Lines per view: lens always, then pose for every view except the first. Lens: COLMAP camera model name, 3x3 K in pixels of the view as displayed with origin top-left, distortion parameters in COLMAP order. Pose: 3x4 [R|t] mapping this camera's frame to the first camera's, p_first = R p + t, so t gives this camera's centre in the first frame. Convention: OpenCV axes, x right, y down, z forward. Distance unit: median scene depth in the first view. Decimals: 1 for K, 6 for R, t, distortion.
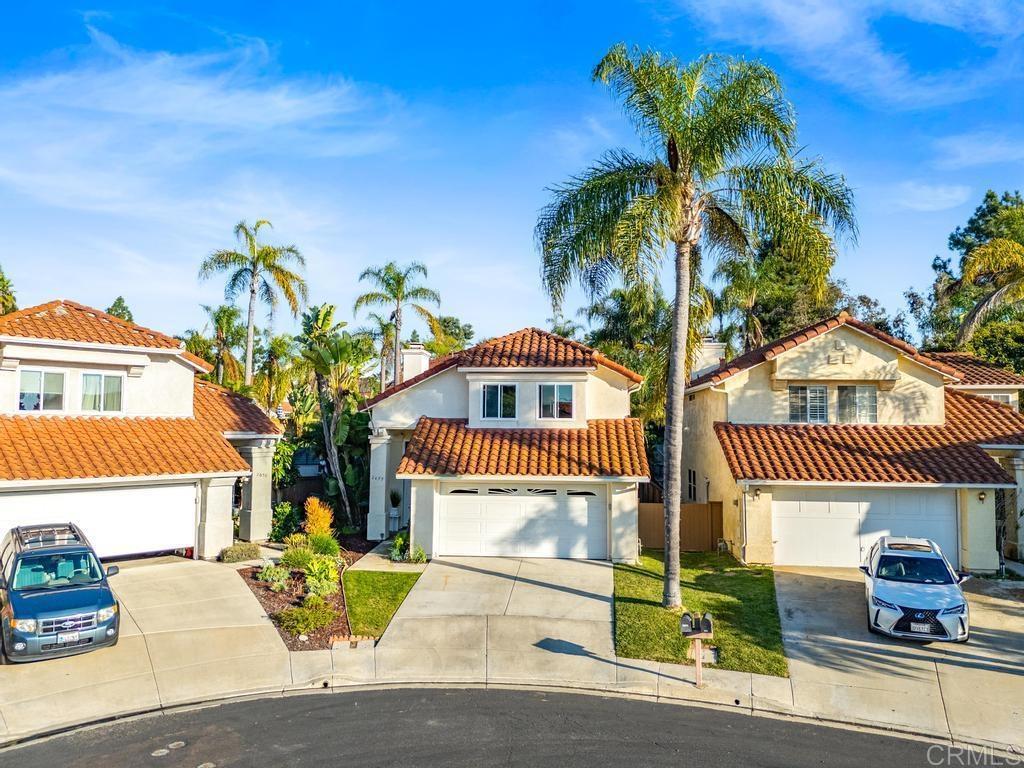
lens RADIAL K [[751.1, 0, 512.0], [0, 751.1, 384.0], [0, 0, 1]] dist [0.055054, -0.052873]
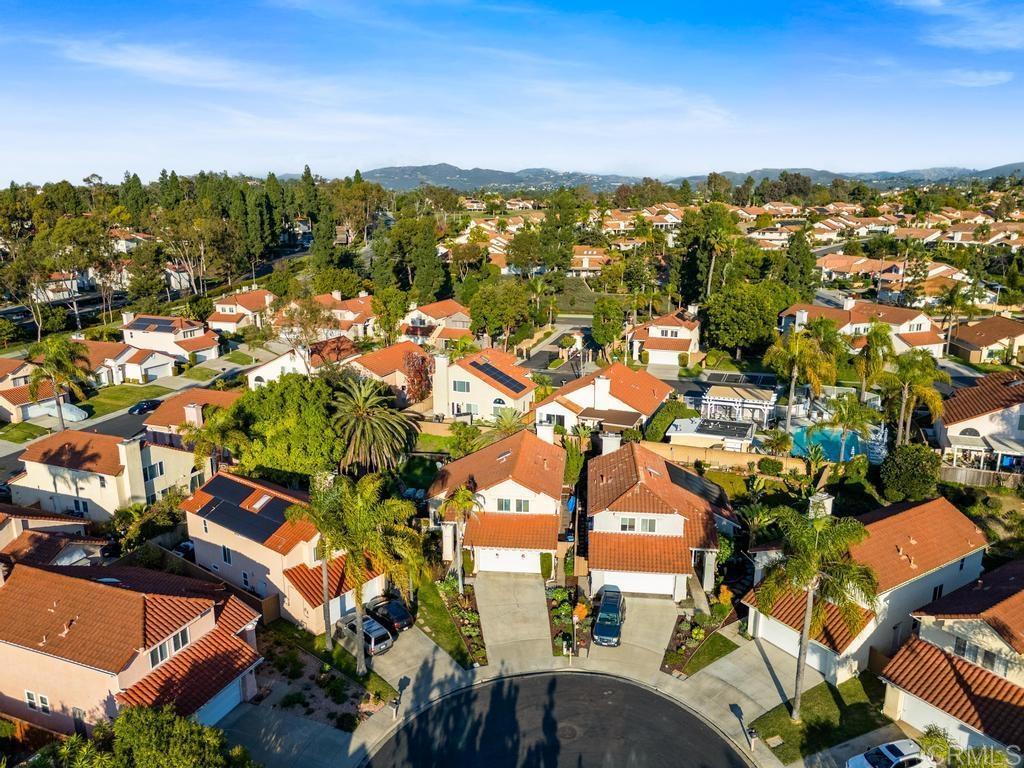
lens RADIAL K [[751.1, 0, 512.0], [0, 751.1, 384.0], [0, 0, 1]] dist [0.055054, -0.052873]
pose [[0.608097, 0.186839, -0.771562, 1.072113], [0.051672, 0.960533, 0.273325, -1.172264], [0.792179, -0.206076, 0.574443, -0.752190]]
